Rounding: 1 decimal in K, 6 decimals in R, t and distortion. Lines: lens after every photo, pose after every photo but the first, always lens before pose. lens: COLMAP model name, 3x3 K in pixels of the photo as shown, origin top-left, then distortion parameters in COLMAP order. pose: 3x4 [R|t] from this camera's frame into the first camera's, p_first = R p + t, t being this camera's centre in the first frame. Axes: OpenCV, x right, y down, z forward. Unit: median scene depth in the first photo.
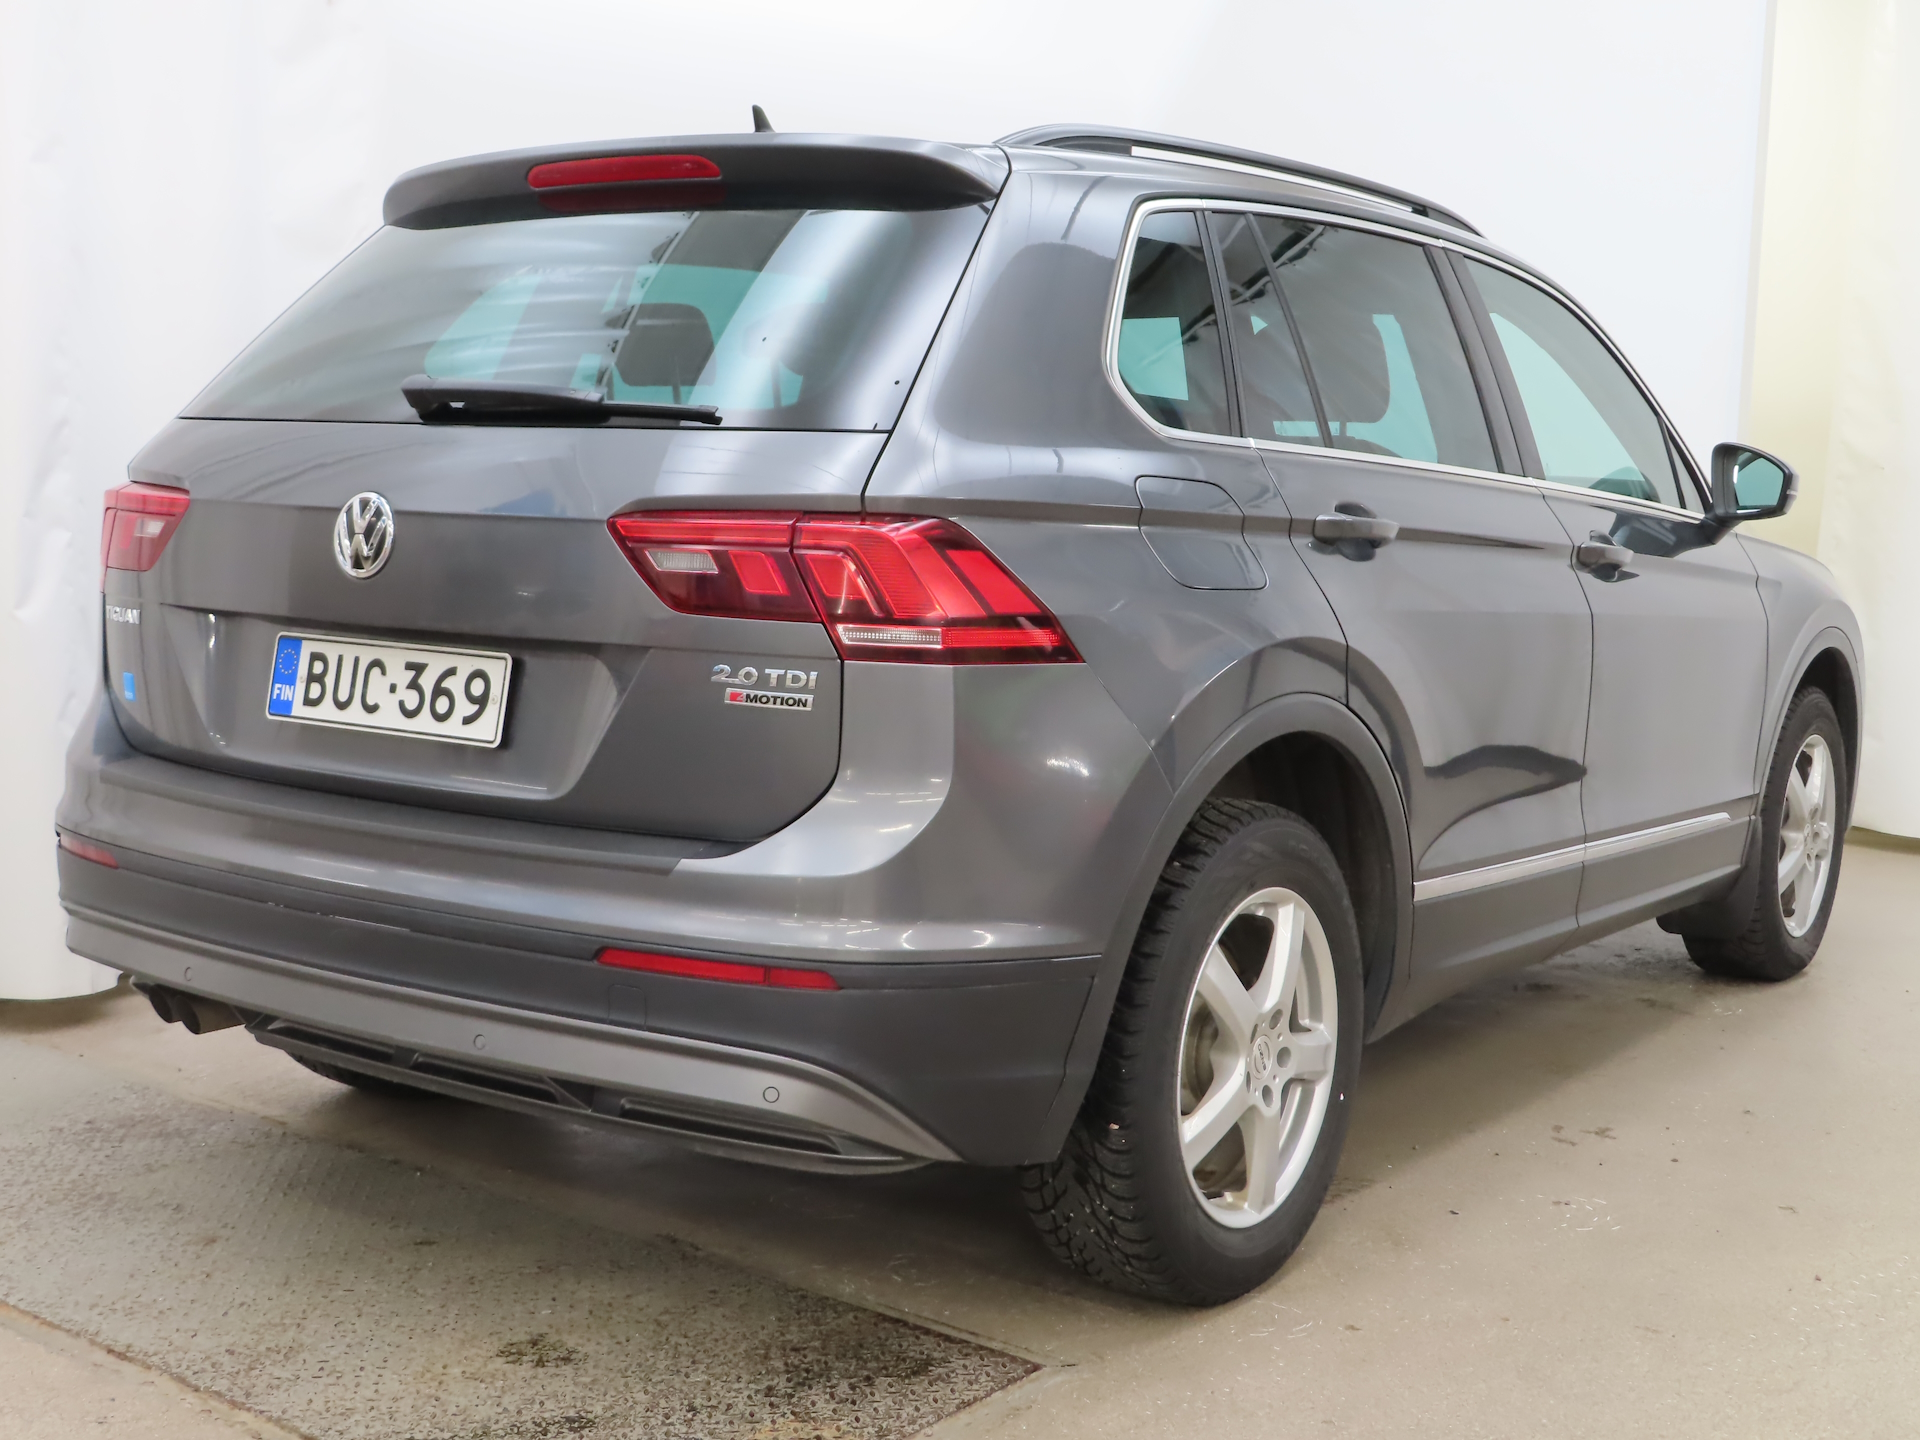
lens RADIAL K [[2330.9, 0, 960.0], [0, 2330.9, 720.0], [0, 0, 1]] dist [0.027095, 0.009832]
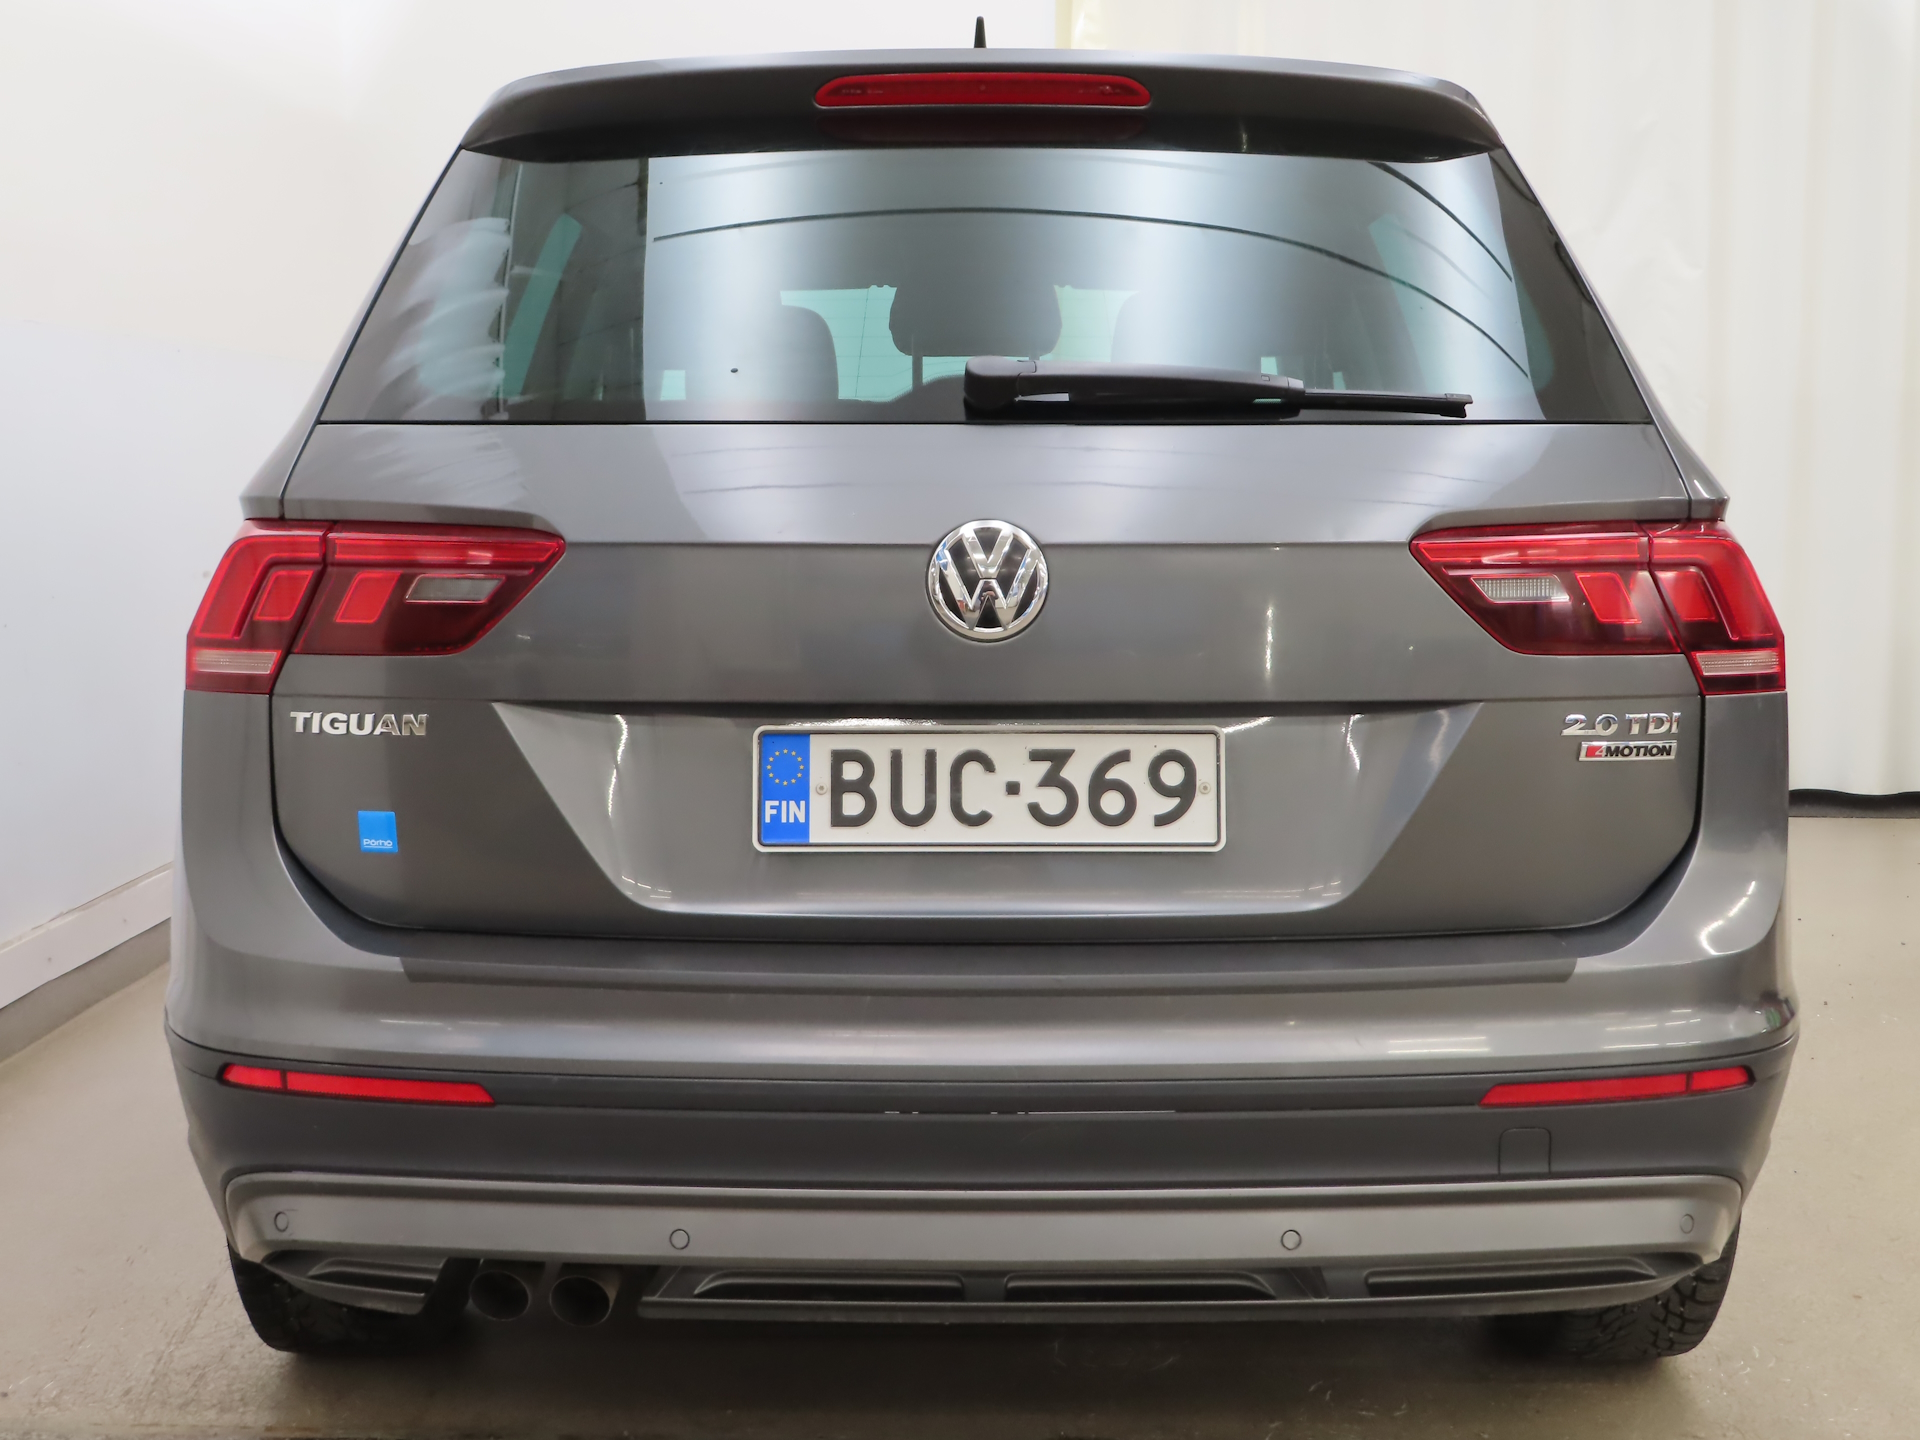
lens RADIAL K [[2368.4, 0, 960.0], [0, 2368.4, 720.0], [0, 0, 1]] dist [0.004002, -0.032253]
pose [[0.820394, -0.091796, 0.564382, -0.679946], [0.084951, 0.995643, 0.038453, -0.065422], [-0.565453, 0.016398, 0.824618, 0.405863]]
